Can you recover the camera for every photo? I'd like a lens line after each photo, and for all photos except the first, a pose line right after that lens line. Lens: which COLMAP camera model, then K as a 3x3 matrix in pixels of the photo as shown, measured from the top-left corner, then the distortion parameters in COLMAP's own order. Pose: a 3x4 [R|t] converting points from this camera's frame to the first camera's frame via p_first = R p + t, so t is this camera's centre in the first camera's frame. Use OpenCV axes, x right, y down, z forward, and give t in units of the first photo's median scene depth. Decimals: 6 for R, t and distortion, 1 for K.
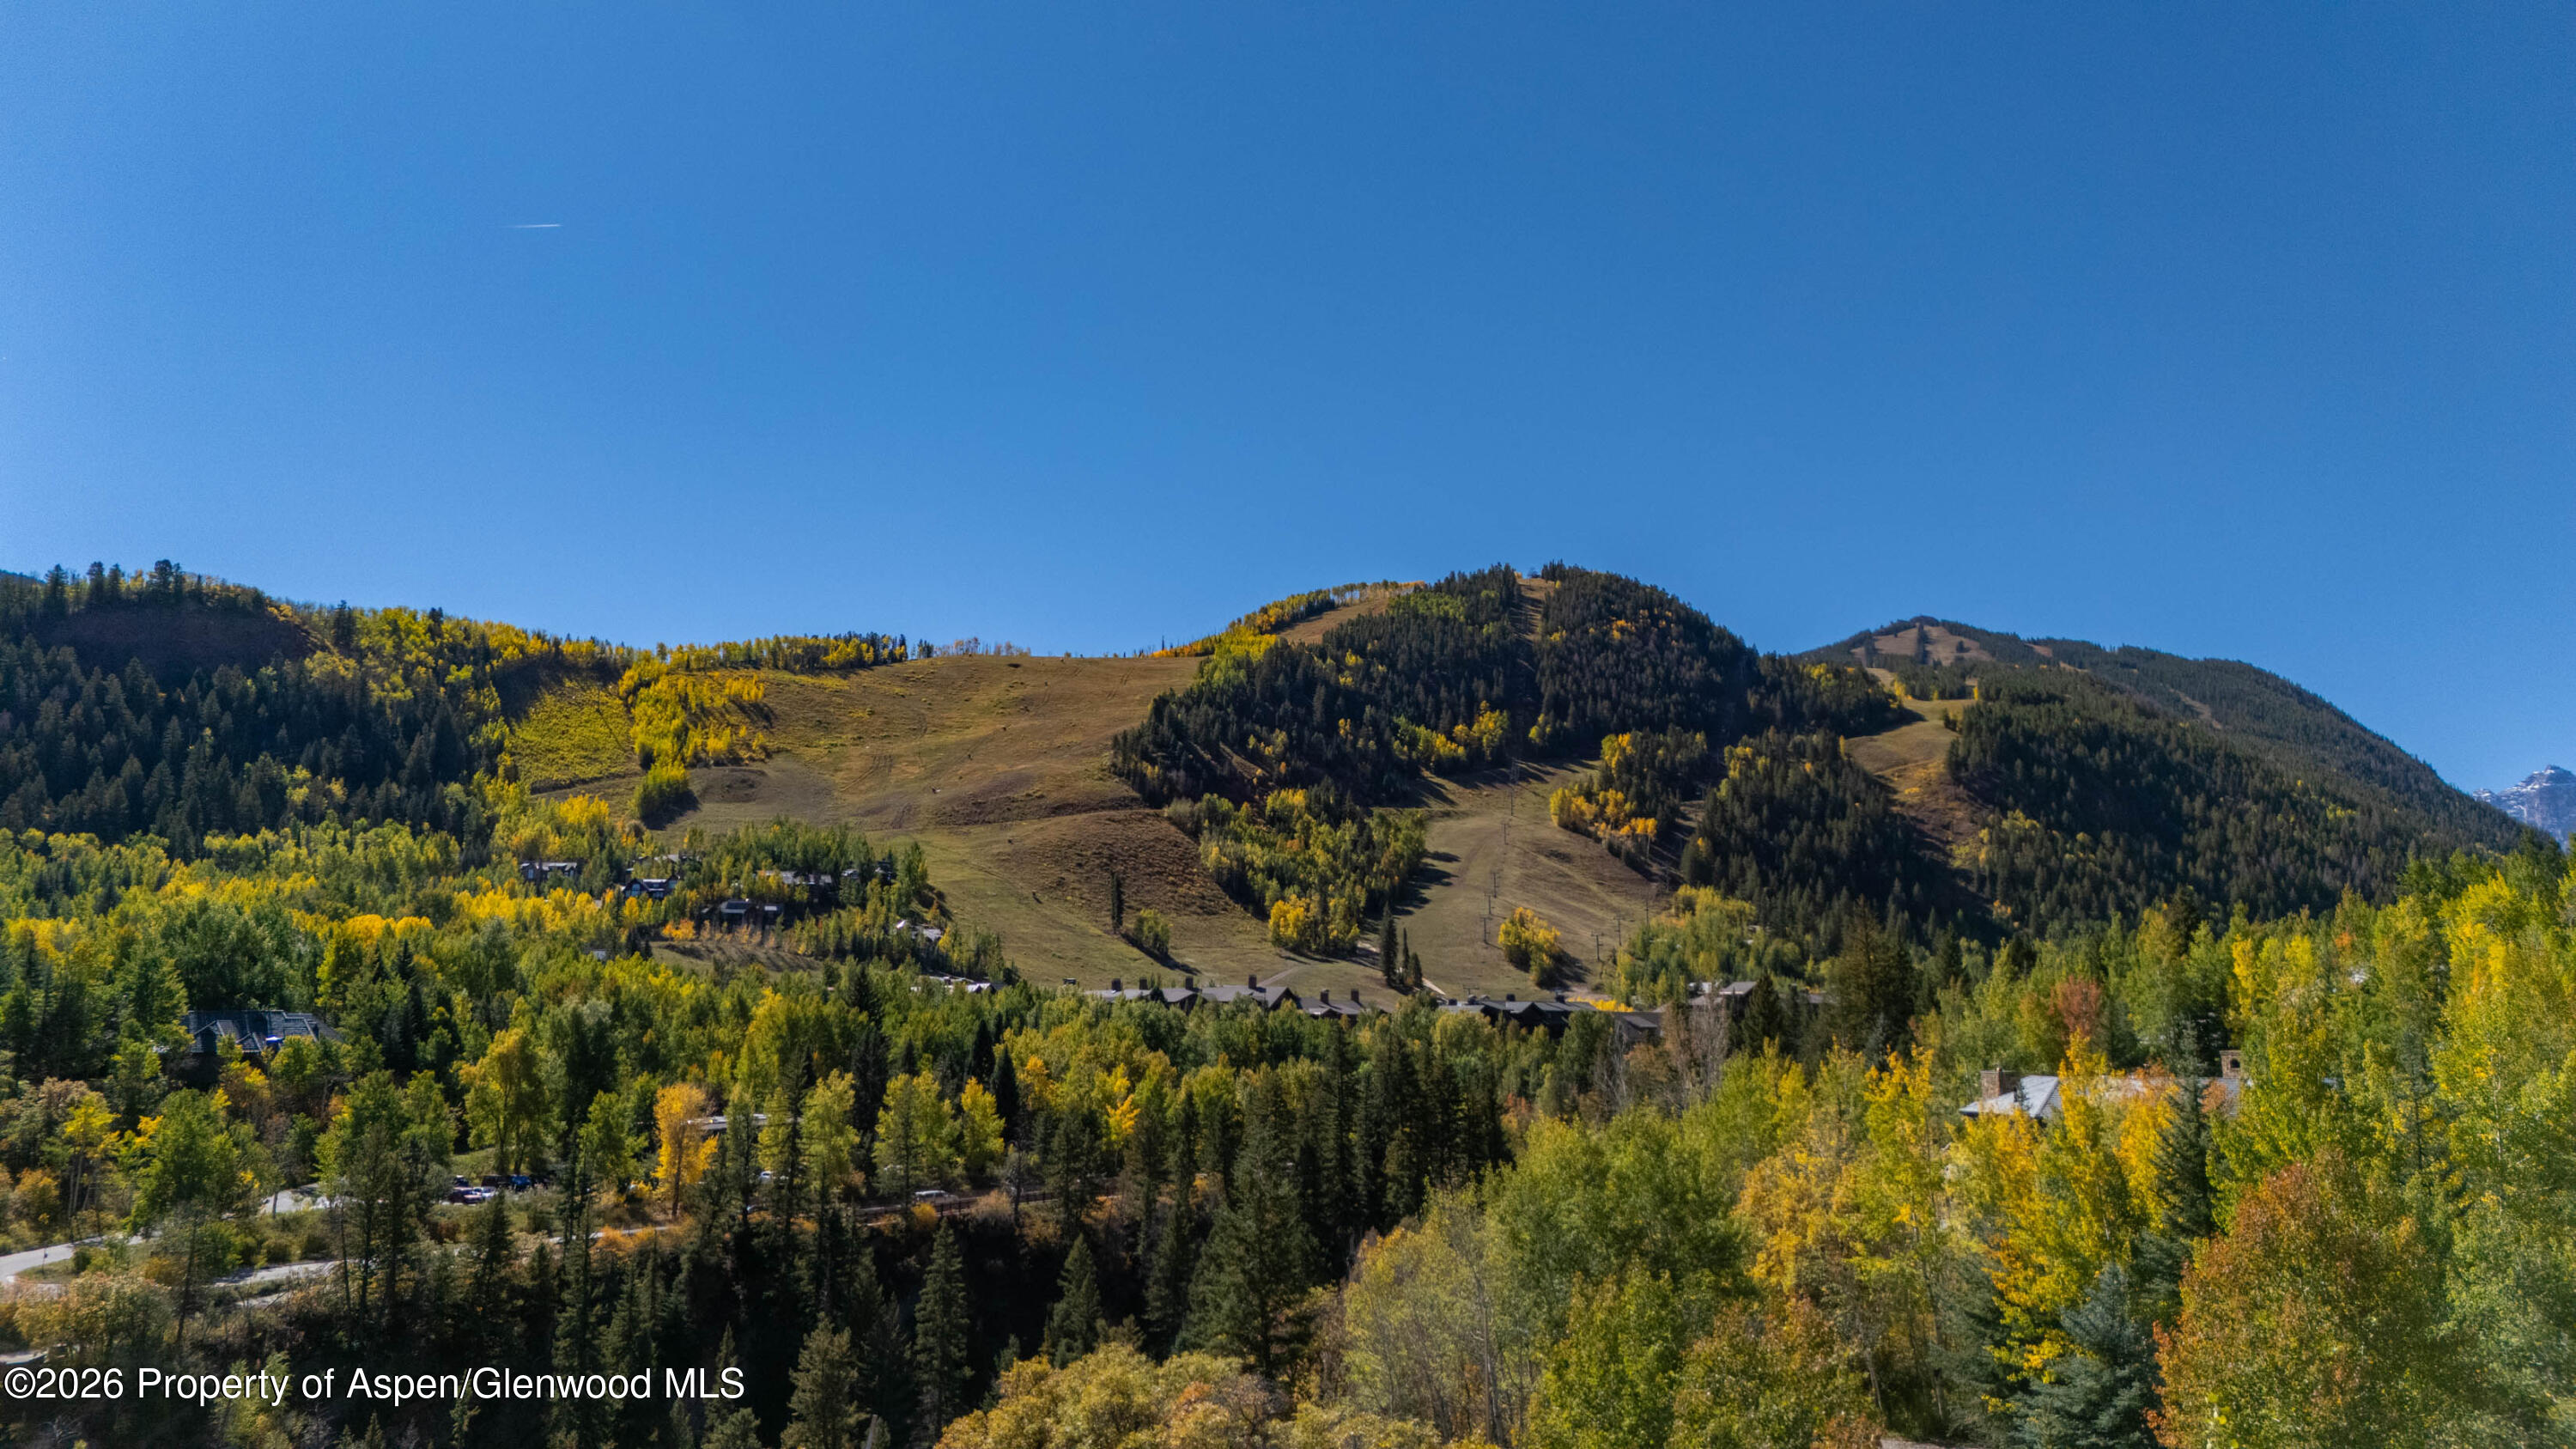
lens RADIAL K [[1857.1, 0, 1293.1], [0, 1857.1, 725.2], [0, 0, 1]] dist [0.120843, -0.166147]
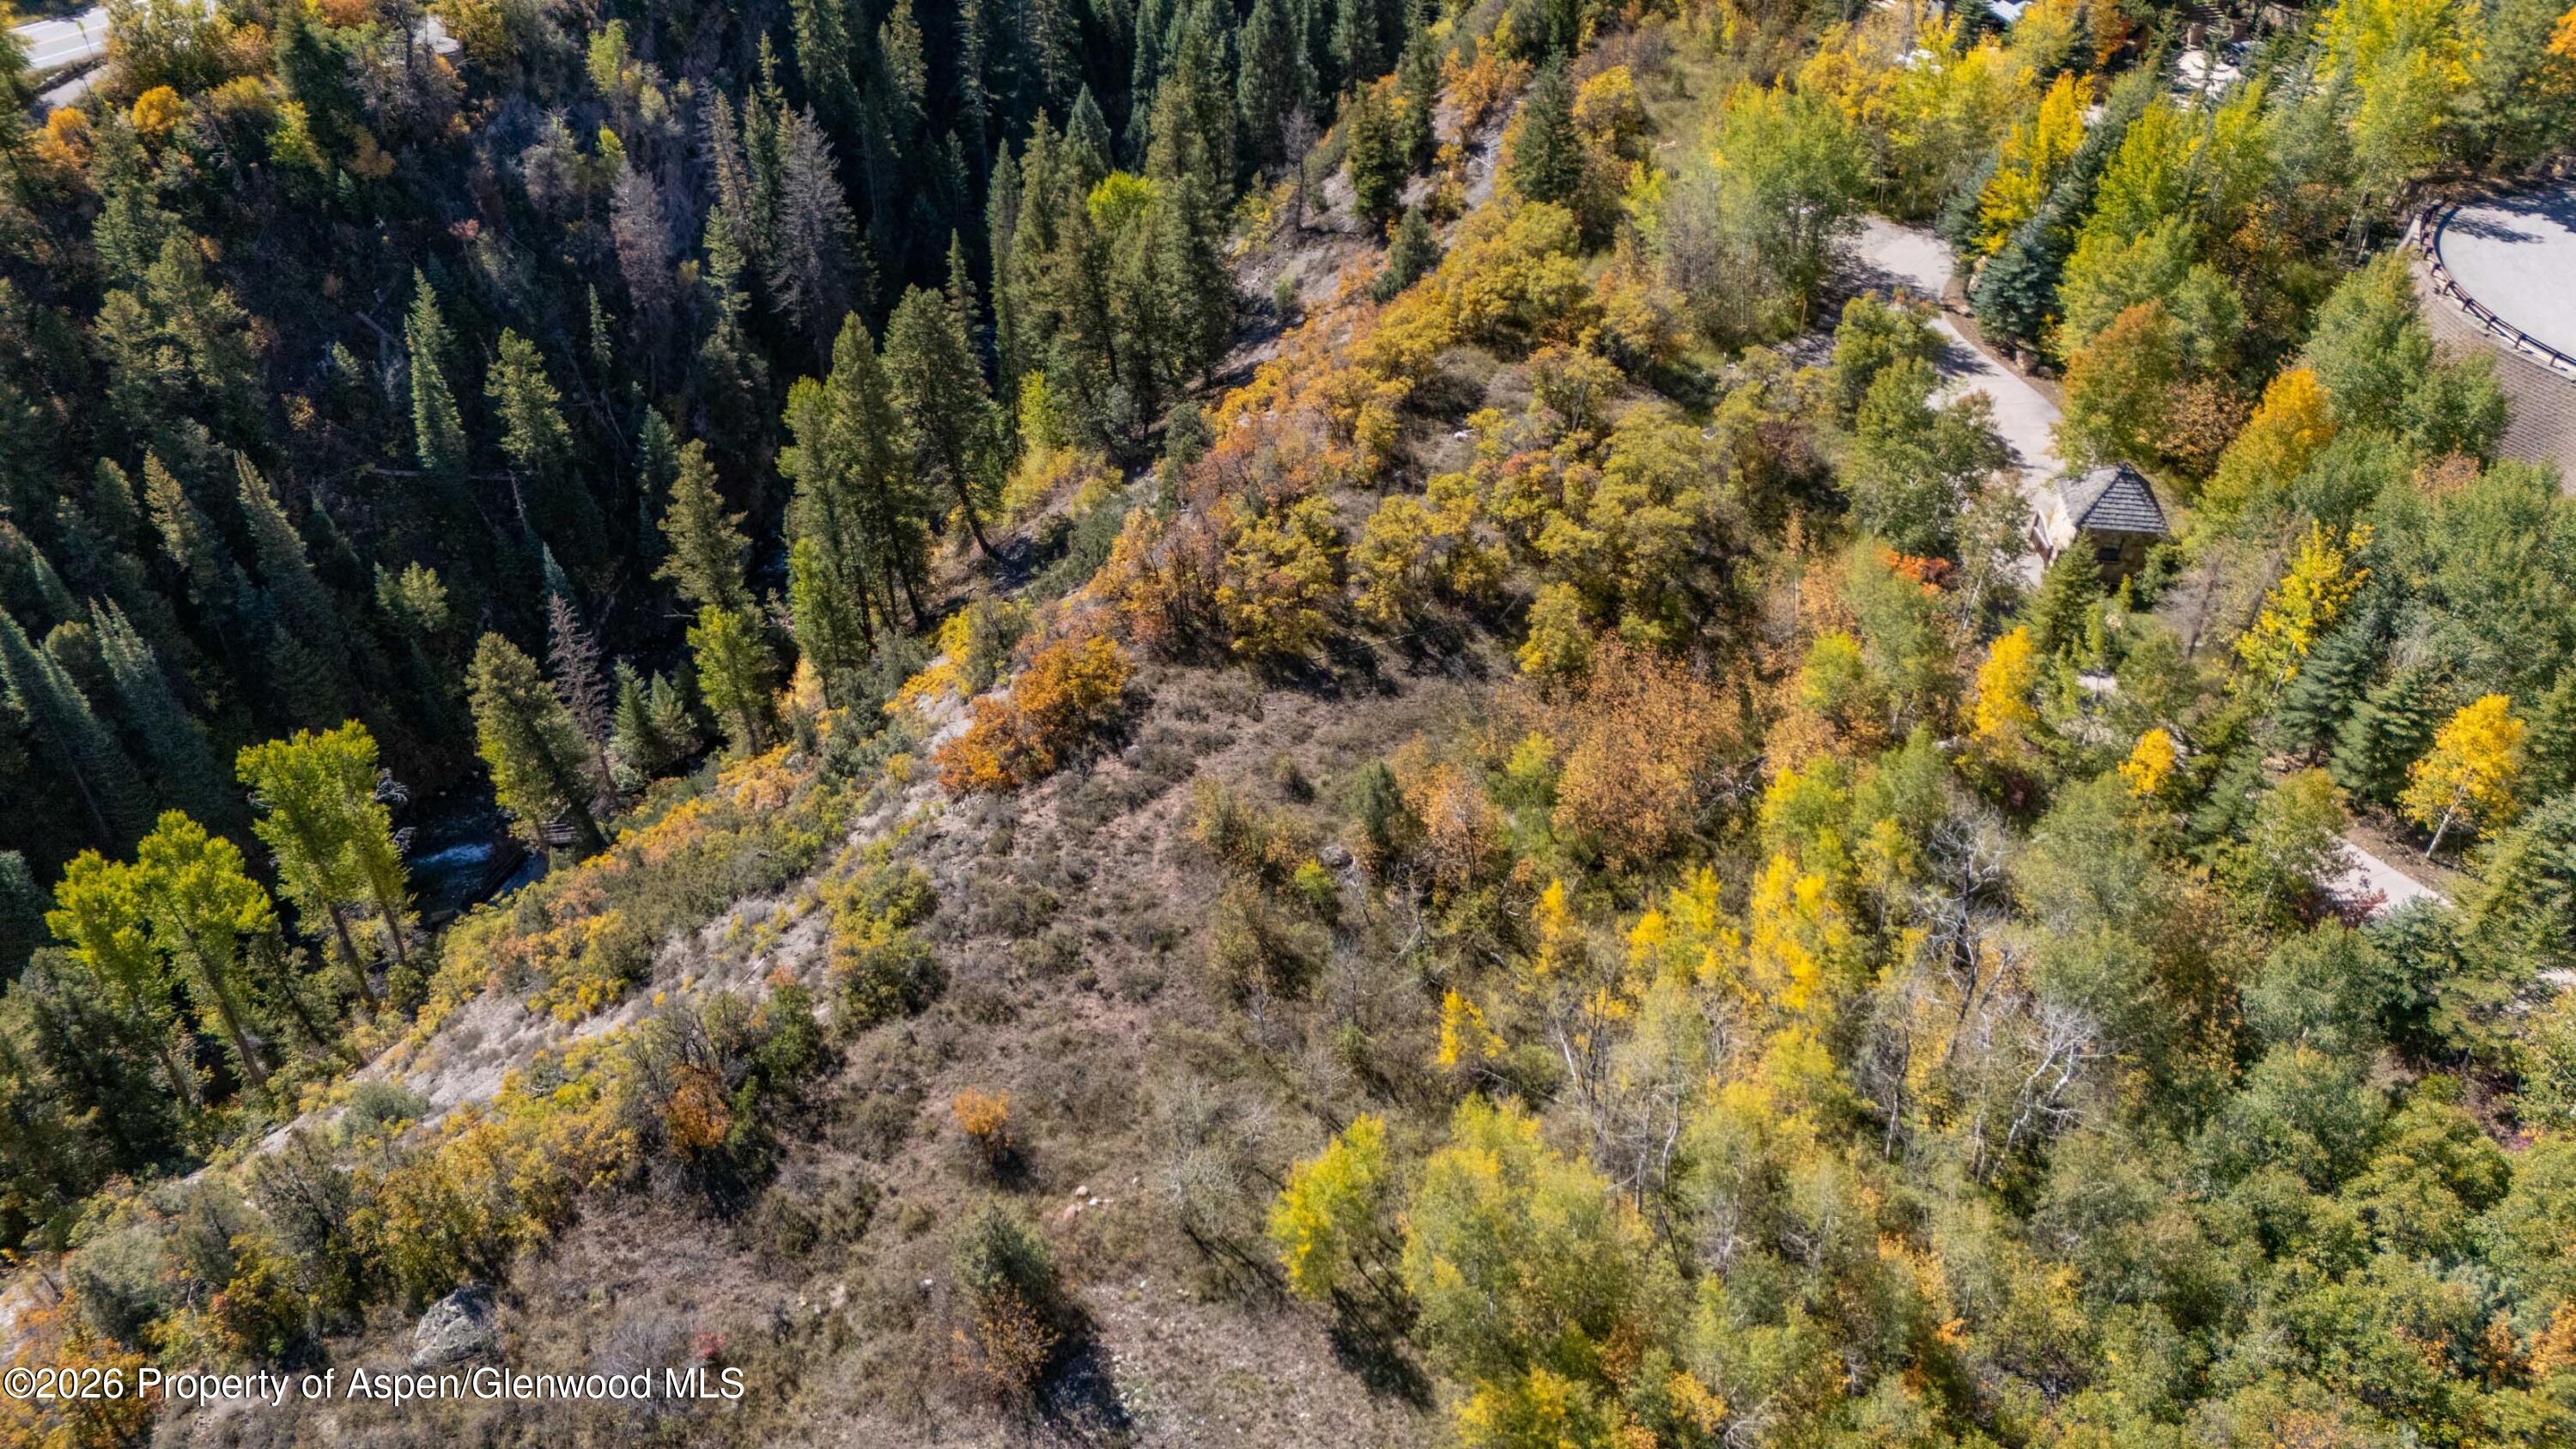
lens RADIAL K [[1859.4, 0, 1288.0], [0, 1859.4, 724.5], [0, 0, 1]] dist [0.086427, -0.073932]
pose [[0.990266, -0.078085, 0.115220, -0.038047], [-0.034382, 0.664926, 0.746117, -0.048135], [-0.134874, -0.742816, 0.655769, -0.039637]]
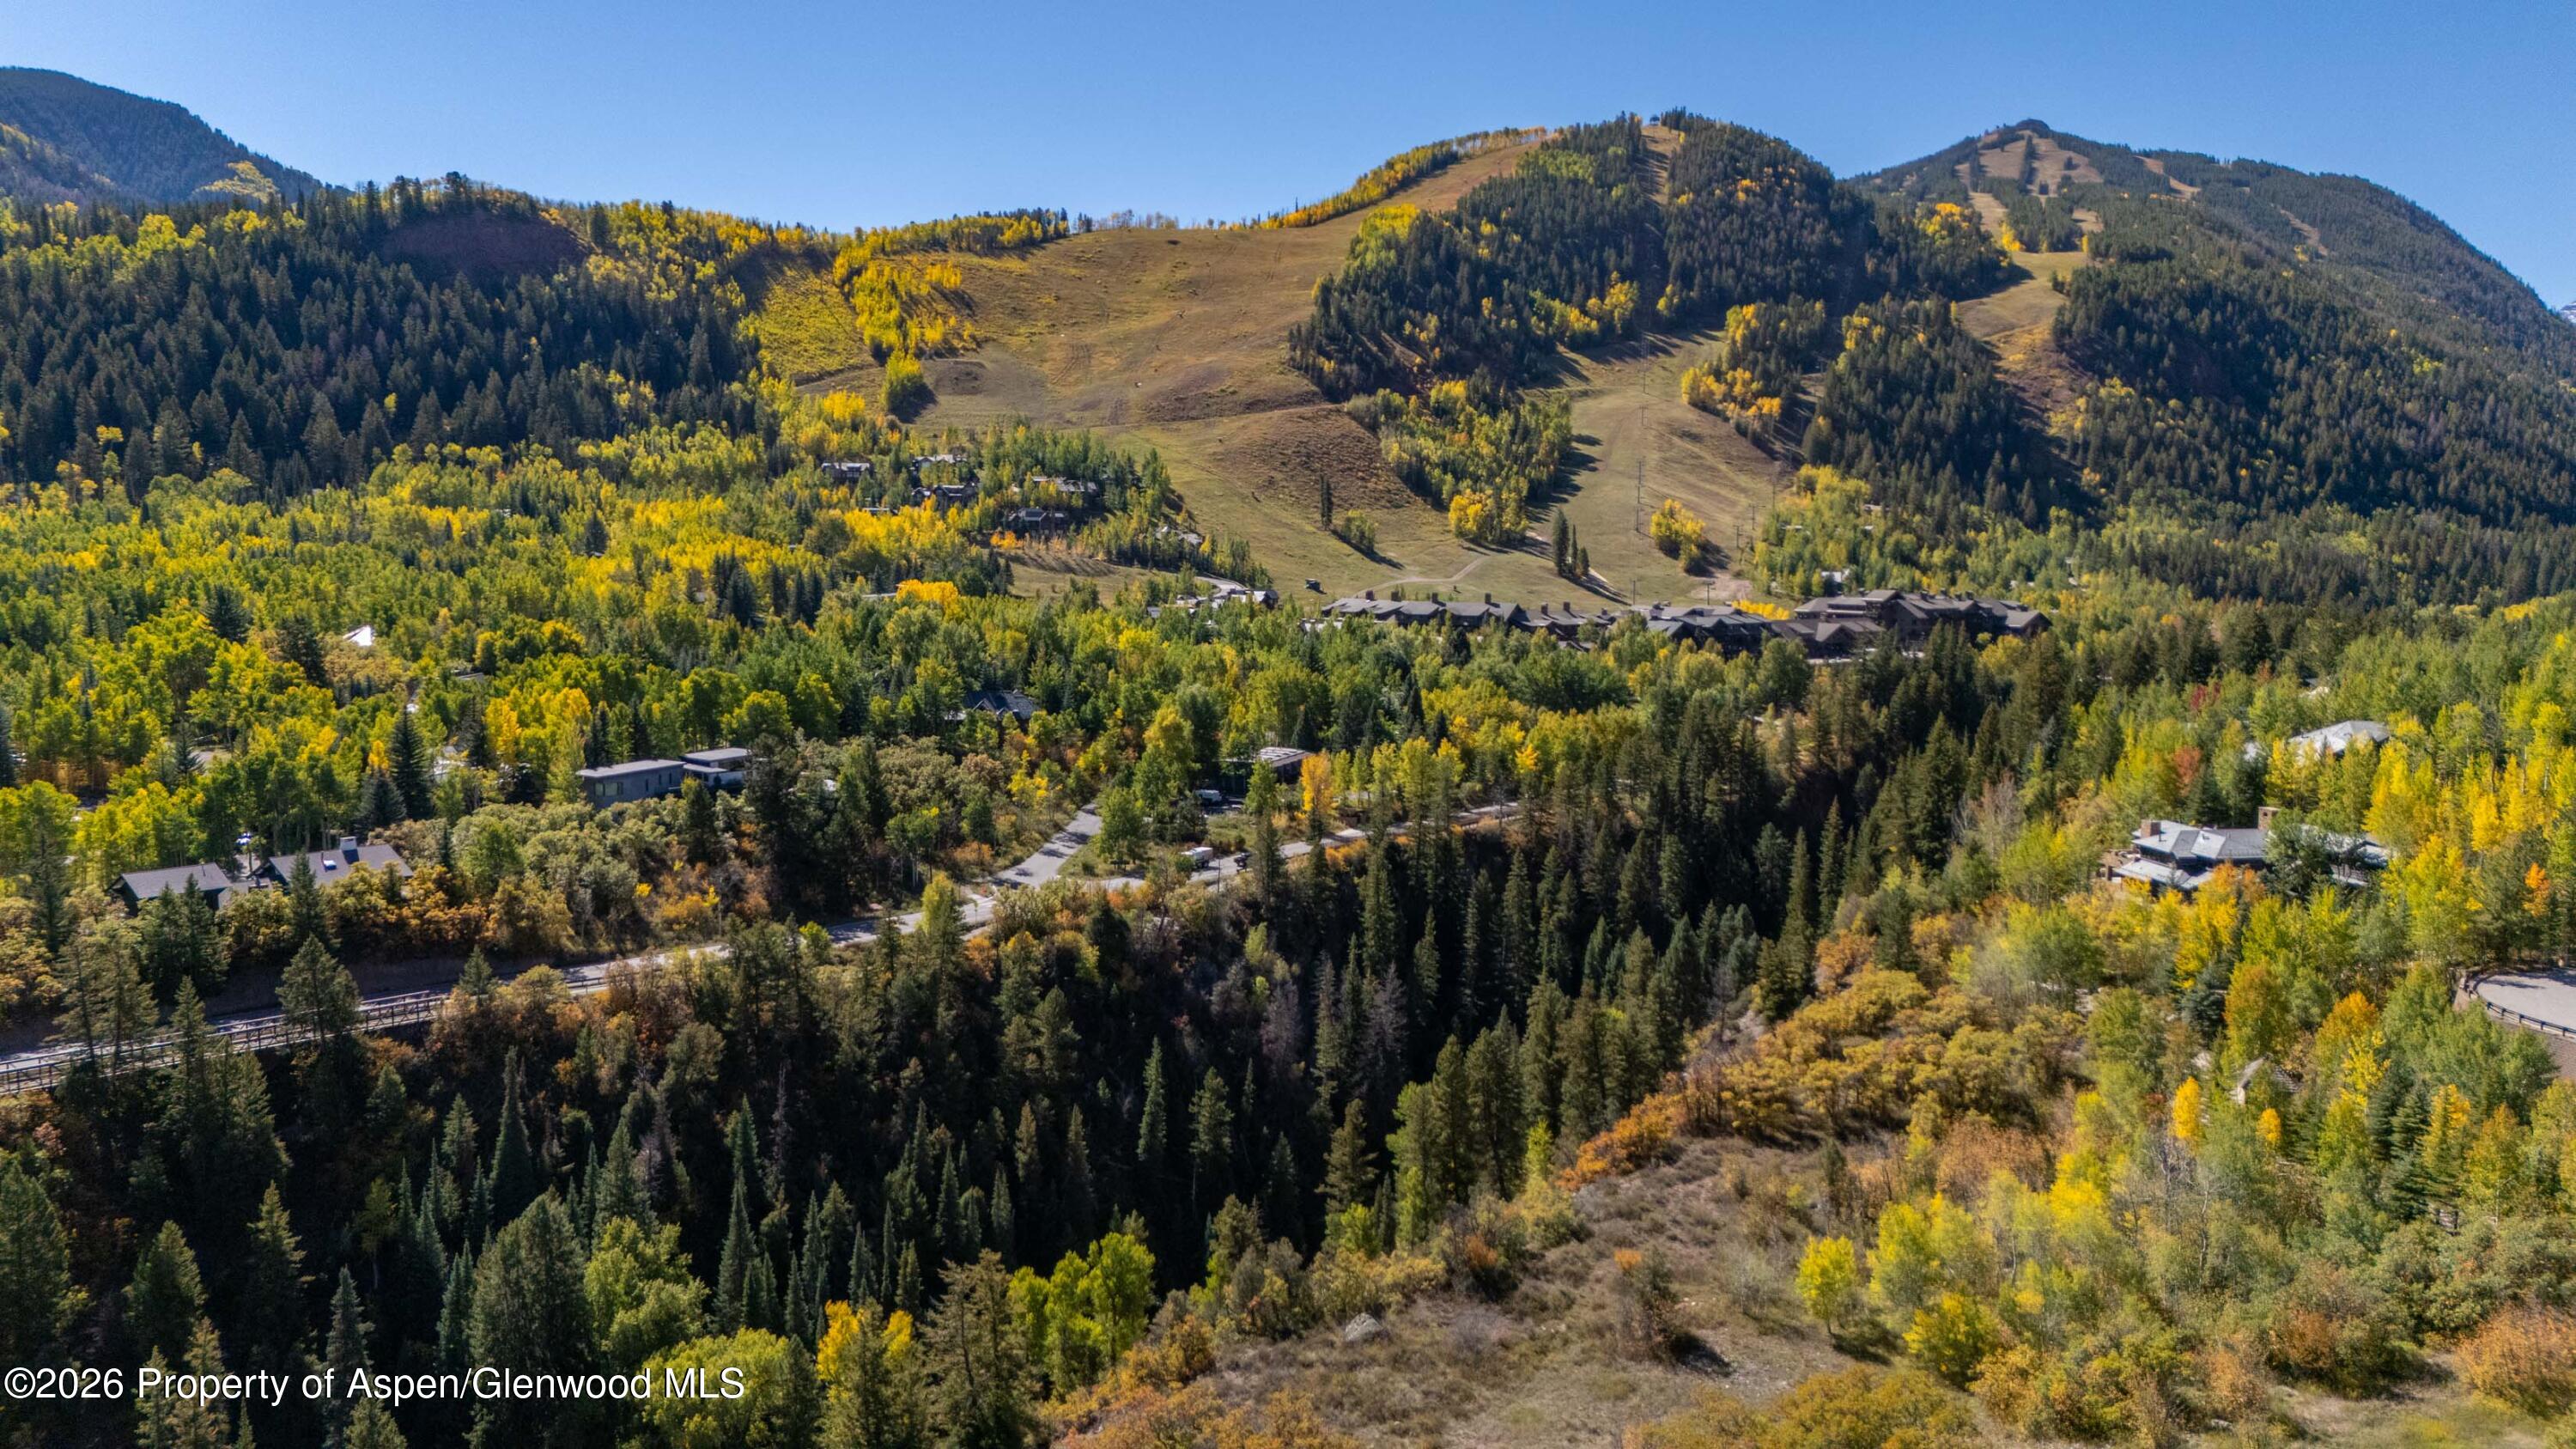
lens RADIAL K [[1864.5, 0, 1297.6], [0, 1864.5, 735.8], [0, 0, 1]] dist [0.085045, -0.084780]
pose [[0.999630, 0.007582, -0.026131, -0.064425], [-0.000393, 0.964305, 0.264796, -0.057396], [0.027206, -0.264687, 0.963950, -0.127711]]
